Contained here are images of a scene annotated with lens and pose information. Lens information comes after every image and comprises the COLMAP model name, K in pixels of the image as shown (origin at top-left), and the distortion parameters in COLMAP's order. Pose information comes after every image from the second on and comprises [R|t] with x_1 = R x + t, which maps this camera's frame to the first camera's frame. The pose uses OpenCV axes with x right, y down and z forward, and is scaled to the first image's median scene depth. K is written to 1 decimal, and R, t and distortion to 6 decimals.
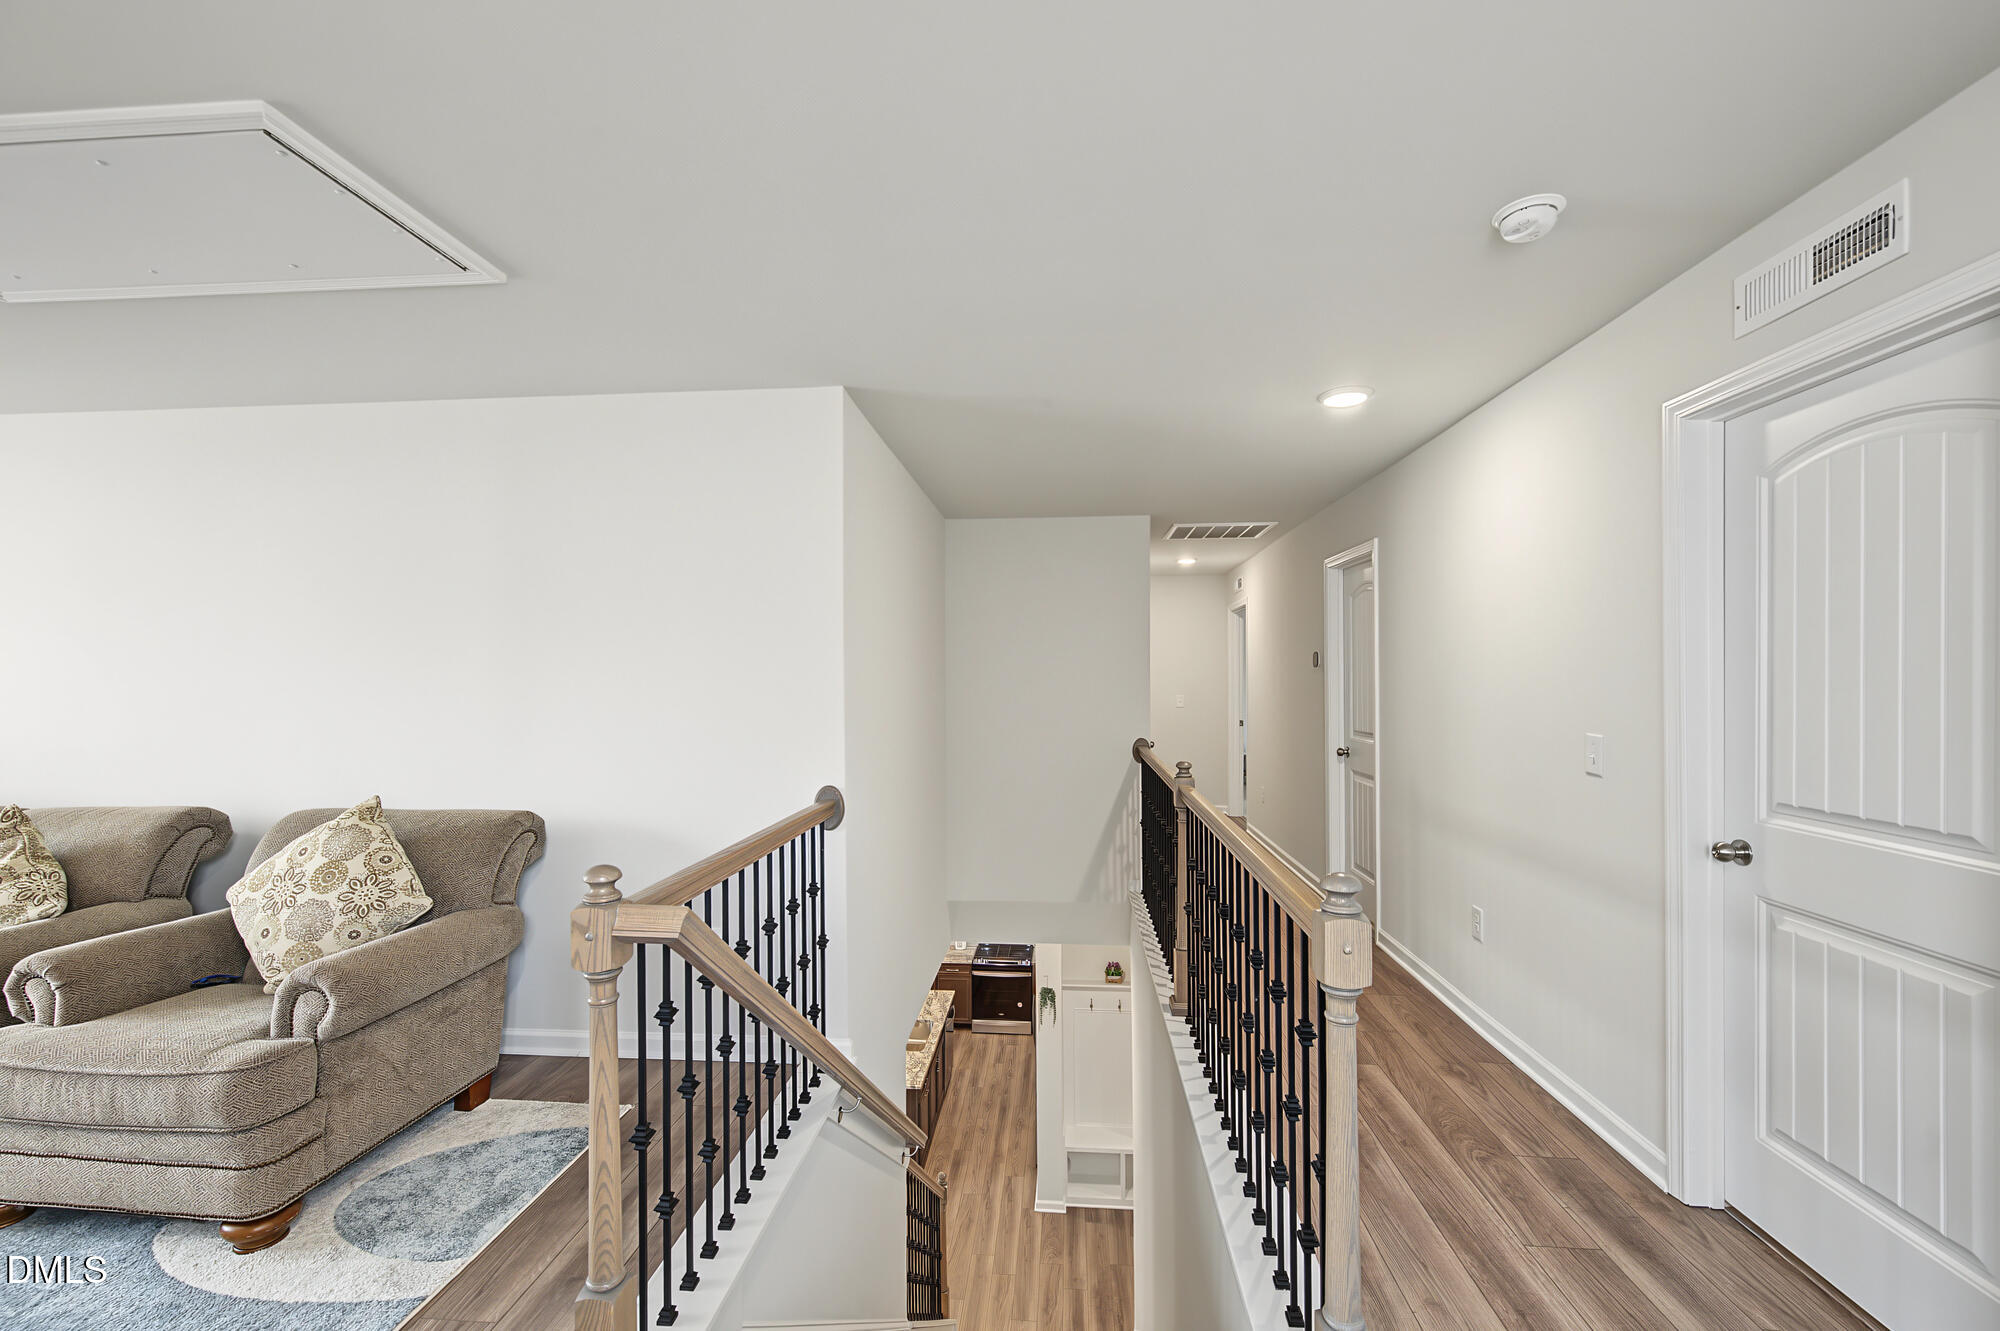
lens RADIAL K [[802.5, 0, 1005.1], [0, 802.5, 682.6], [0, 0, 1]] dist [0.000589, 0.000150]
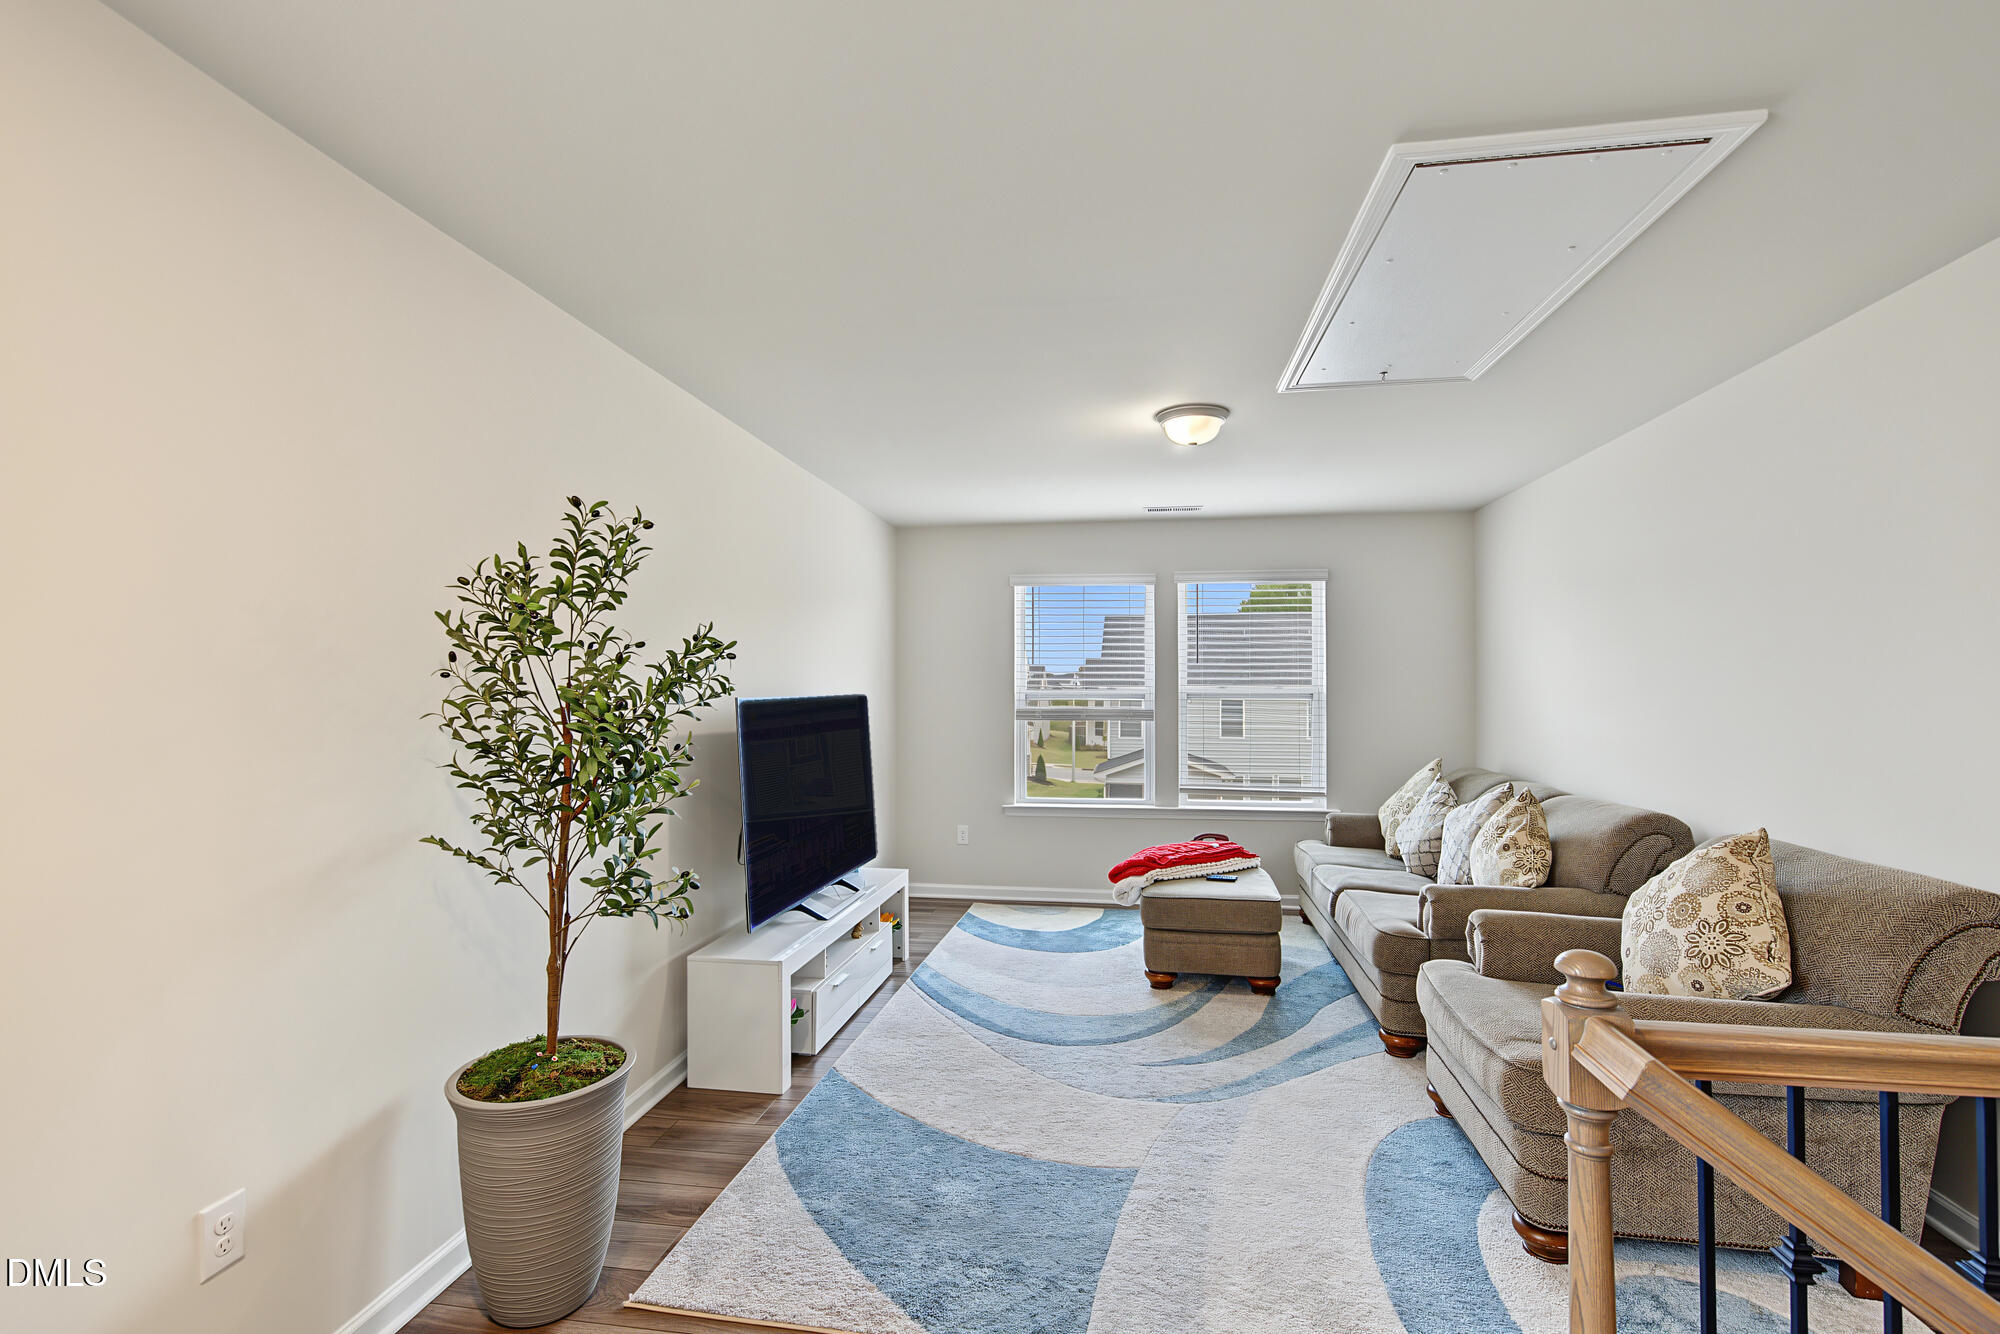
lens RADIAL K [[920.4, 0, 1003.9], [0, 920.4, 687.6], [0, 0, 1]] dist [0.001433, 0.000121]
pose [[-0.080548, 0.002371, -0.996748, 0.208155], [0.001411, 0.999996, 0.002264, -0.002125], [0.996750, -0.001224, -0.080551, 0.347773]]
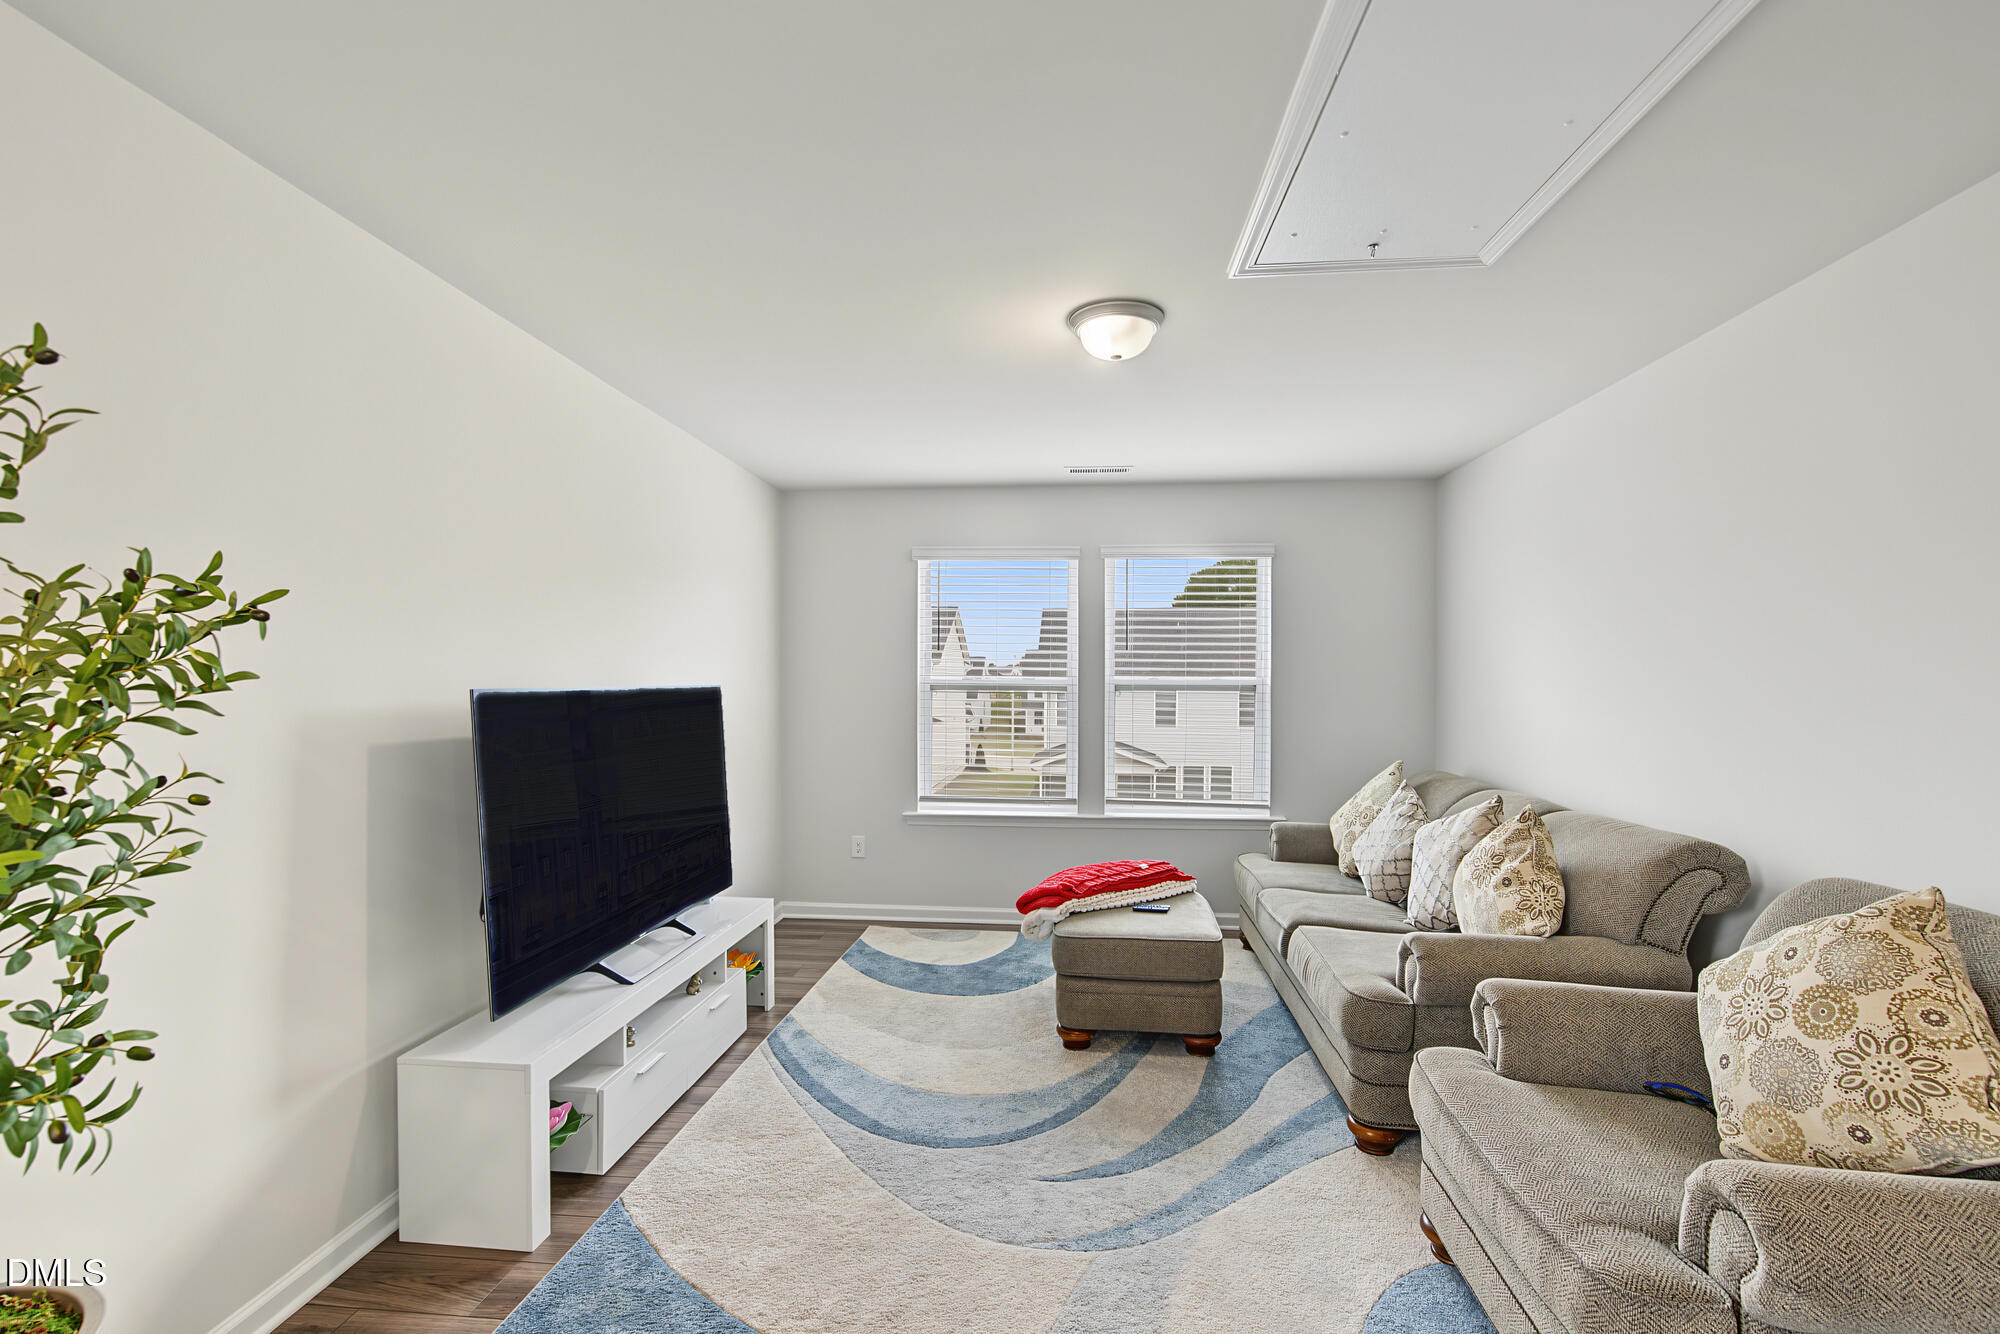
lens RADIAL K [[863.1, 0, 1001.6], [0, 863.1, 692.1], [0, 0, 1]] dist [-0.001015, -0.000389]
pose [[-0.025599, 0.018301, -0.999505, -0.203727], [-0.002809, 0.999827, 0.018379, -0.000324], [0.999668, 0.003278, -0.025543, 0.416150]]
